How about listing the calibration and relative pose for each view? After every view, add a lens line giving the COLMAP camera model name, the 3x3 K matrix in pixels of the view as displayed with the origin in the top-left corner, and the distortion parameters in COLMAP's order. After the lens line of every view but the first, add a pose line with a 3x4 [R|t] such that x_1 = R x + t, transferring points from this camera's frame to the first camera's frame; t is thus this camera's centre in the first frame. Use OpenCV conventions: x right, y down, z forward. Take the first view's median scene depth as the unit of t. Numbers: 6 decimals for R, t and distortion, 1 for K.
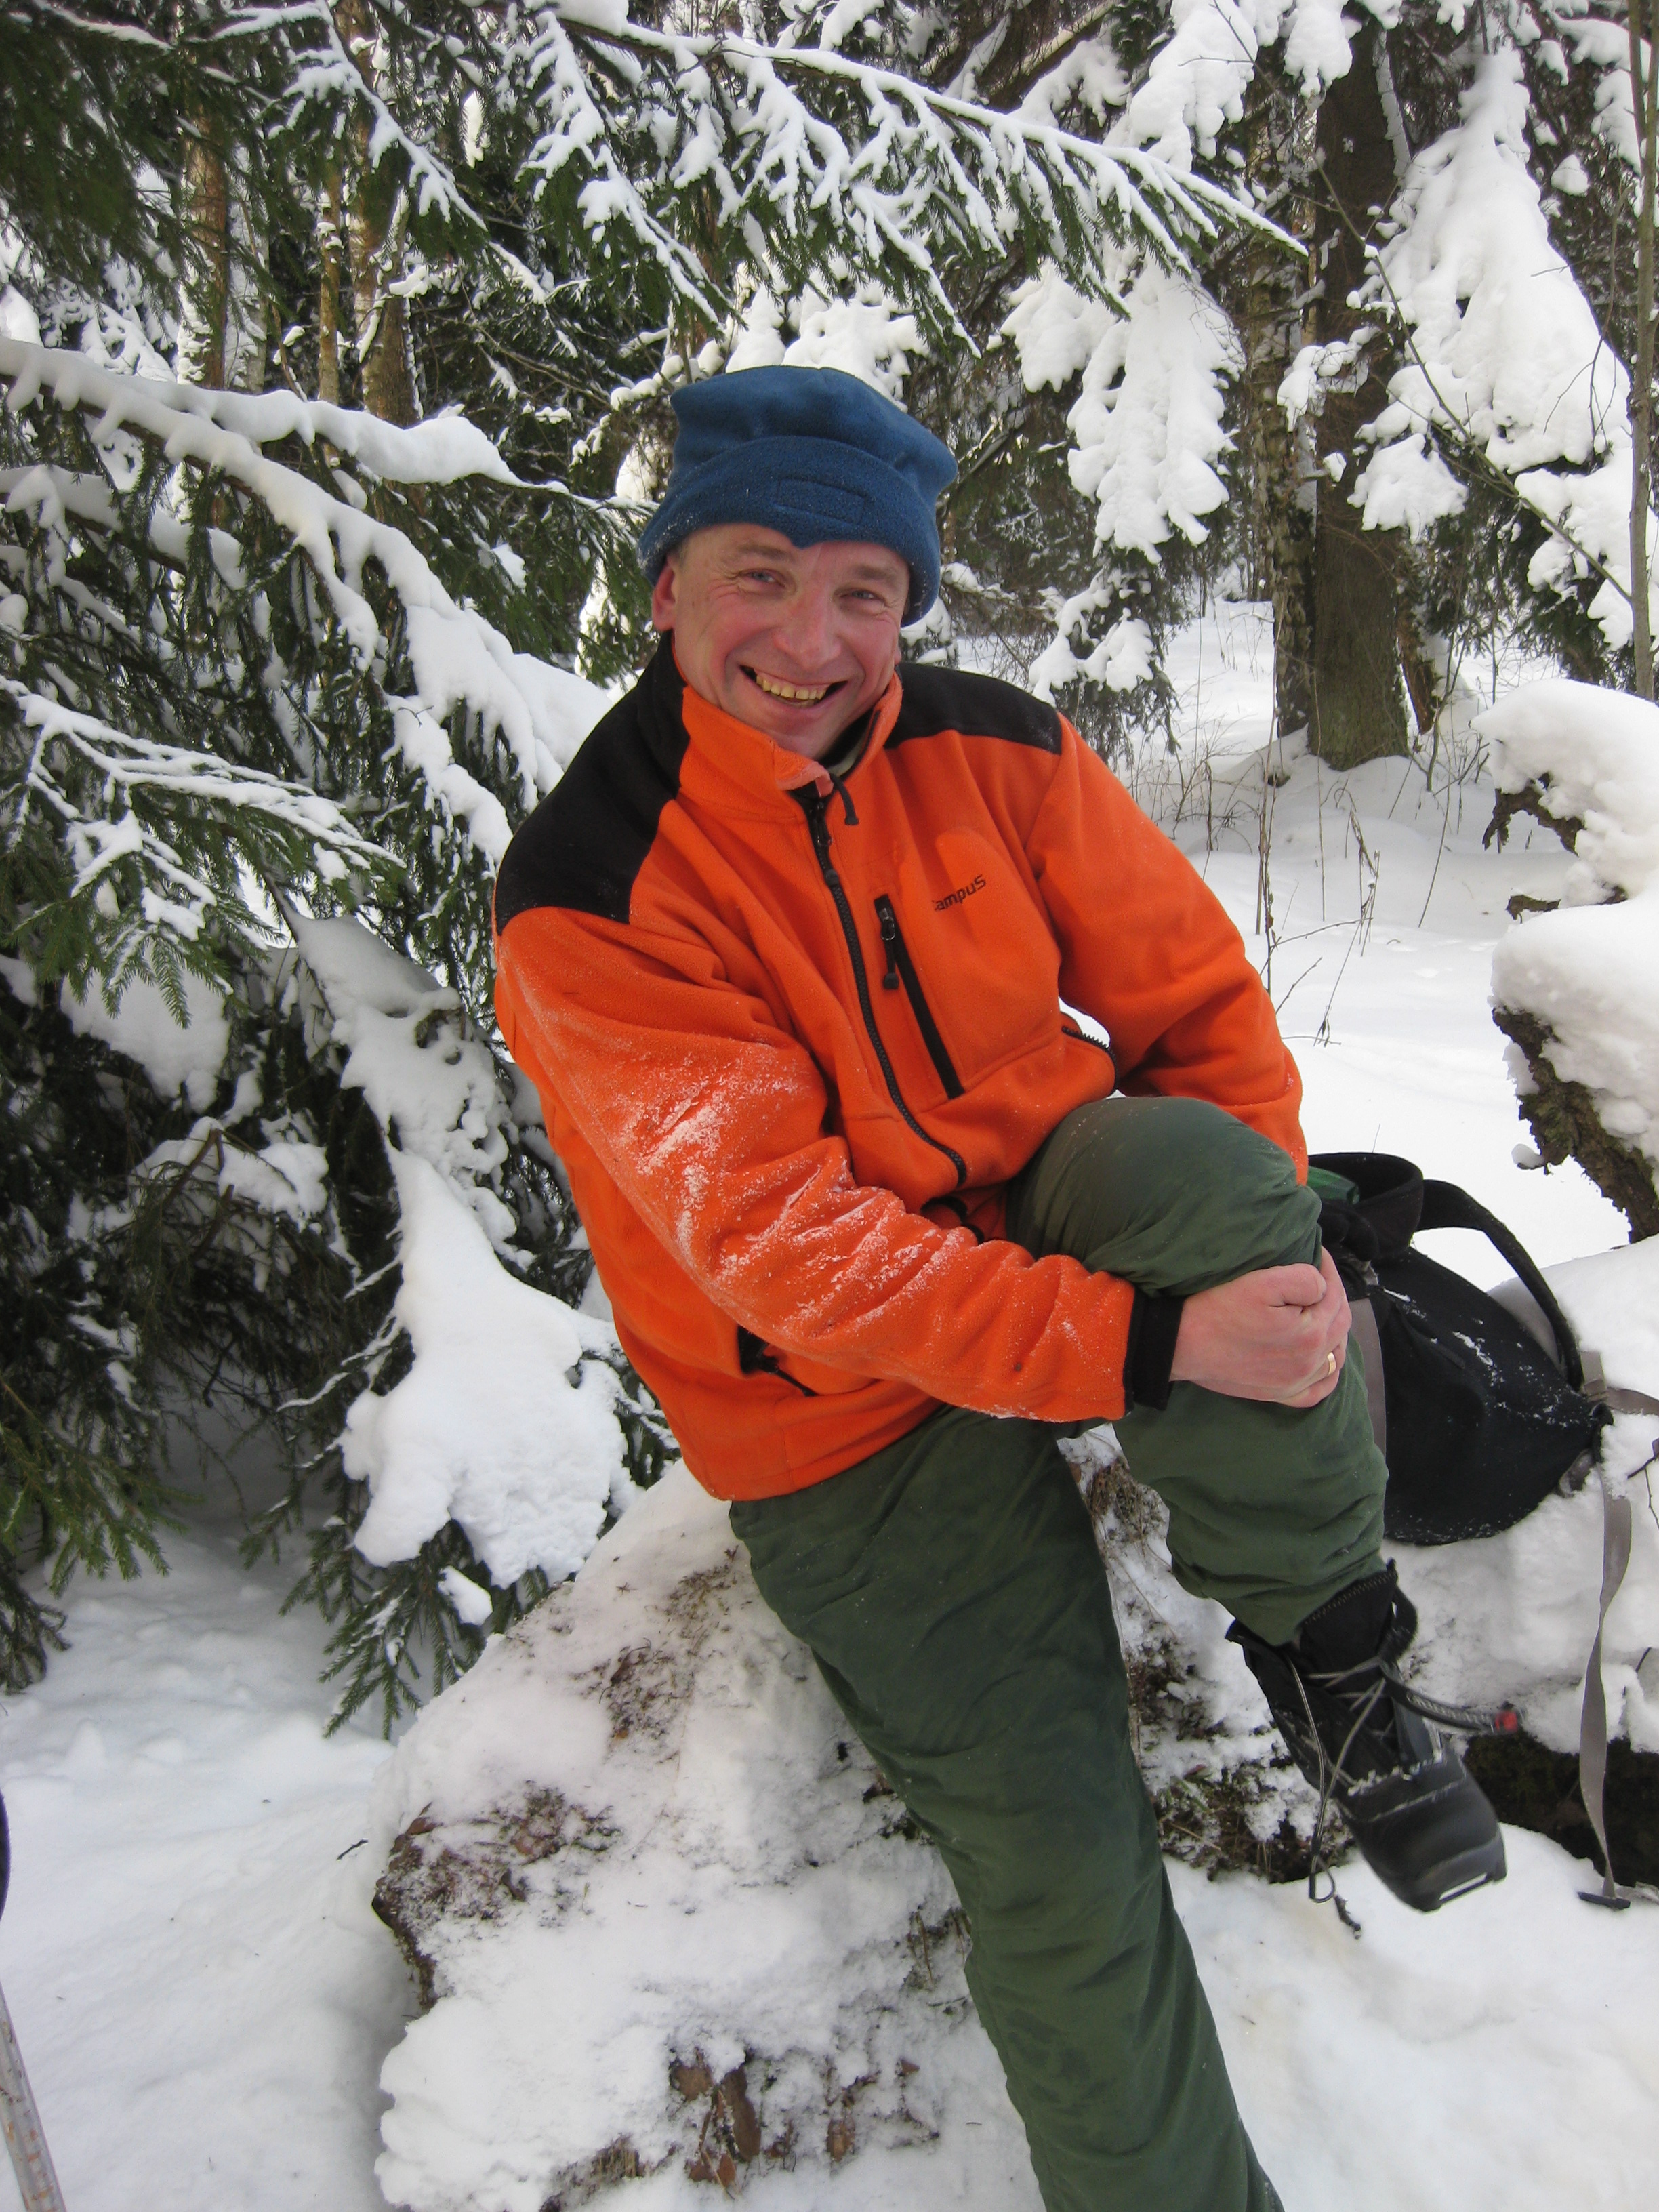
lens RADIAL K [[2480.7, 0, 829.5], [0, 2480.7, 1106.0], [0, 0, 1]] dist [-0.187122, 0.182125]
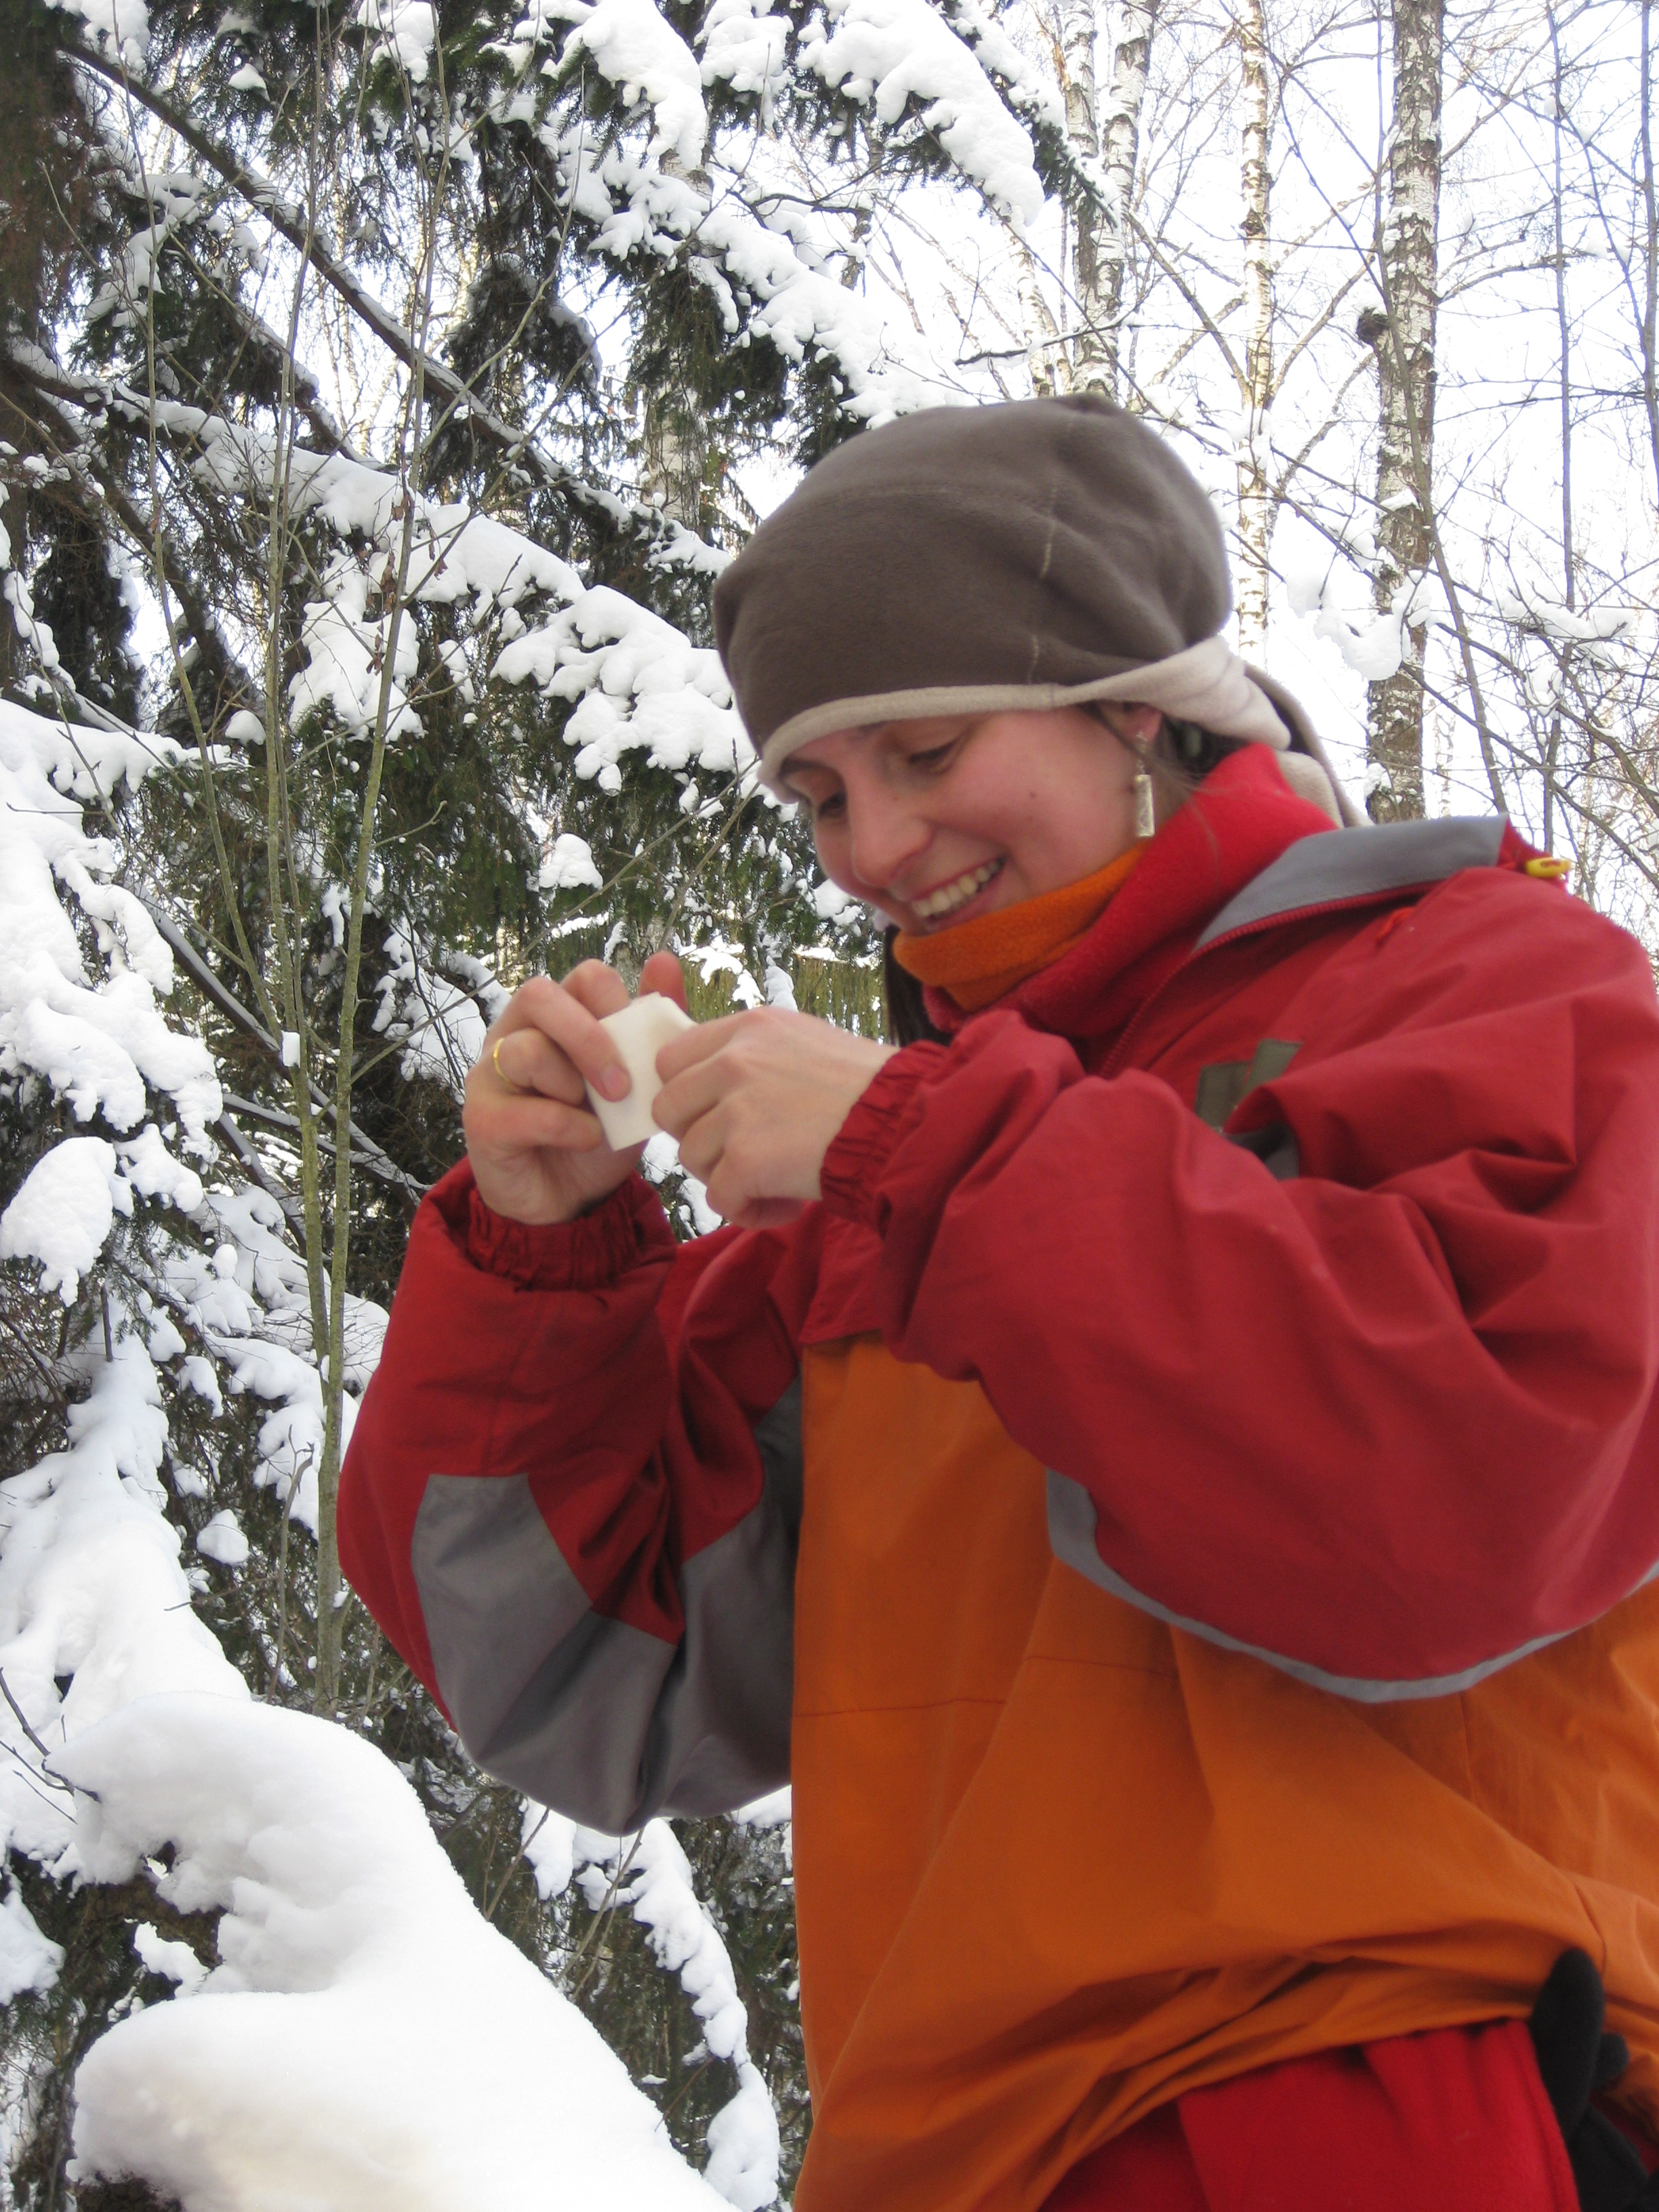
lens RADIAL K [[3671.7, 0, 830.2], [0, 3671.7, 1047.6], [0, 0, 1]] dist [-0.117024, -0.180399]
pose [[0.902132, 0.151907, 0.403834, 0.019492], [0.093891, 0.844423, -0.527384, 0.072739], [-0.421120, 0.513686, 0.747519, 0.062706]]
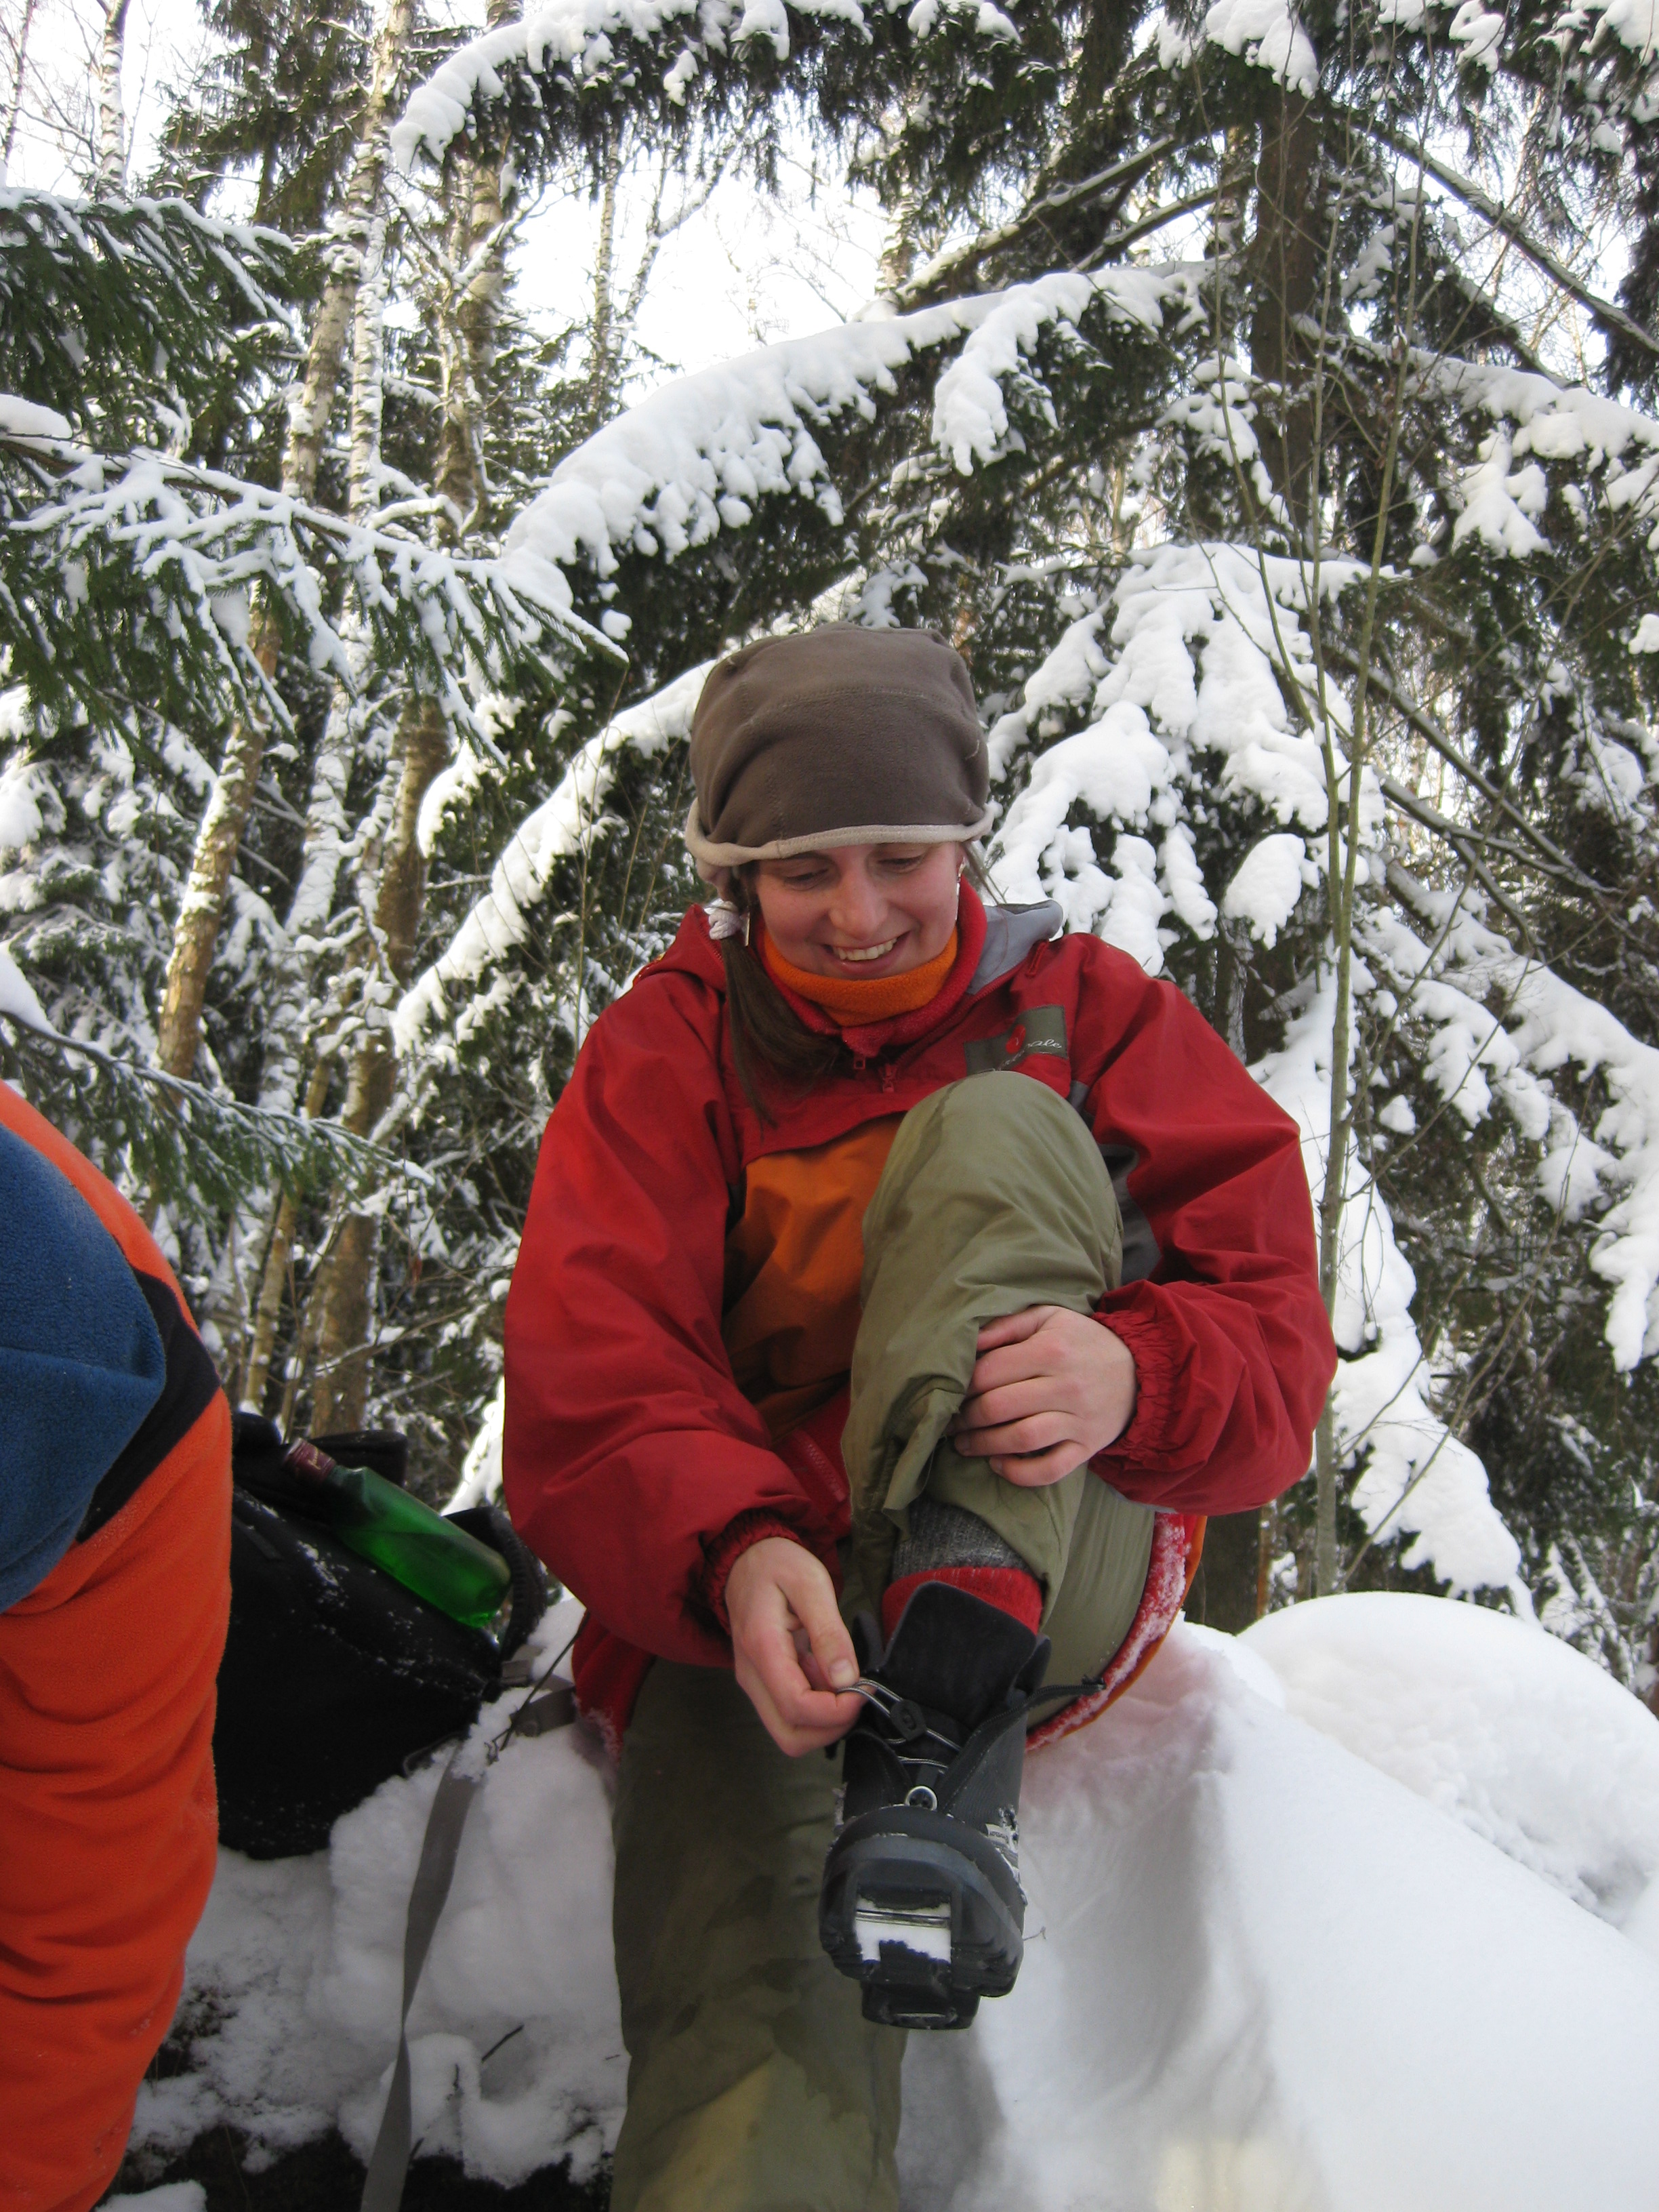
lens RADIAL K [[2472.4, 0, 834.0], [0, 2472.4, 1088.7], [0, 0, 1]] dist [-0.180671, 0.149980]
pose [[0.991132, 0.118204, -0.060712, 0.146915], [-0.132869, 0.888225, -0.439775, 0.091580], [0.001943, 0.443942, 0.896053, 0.079326]]
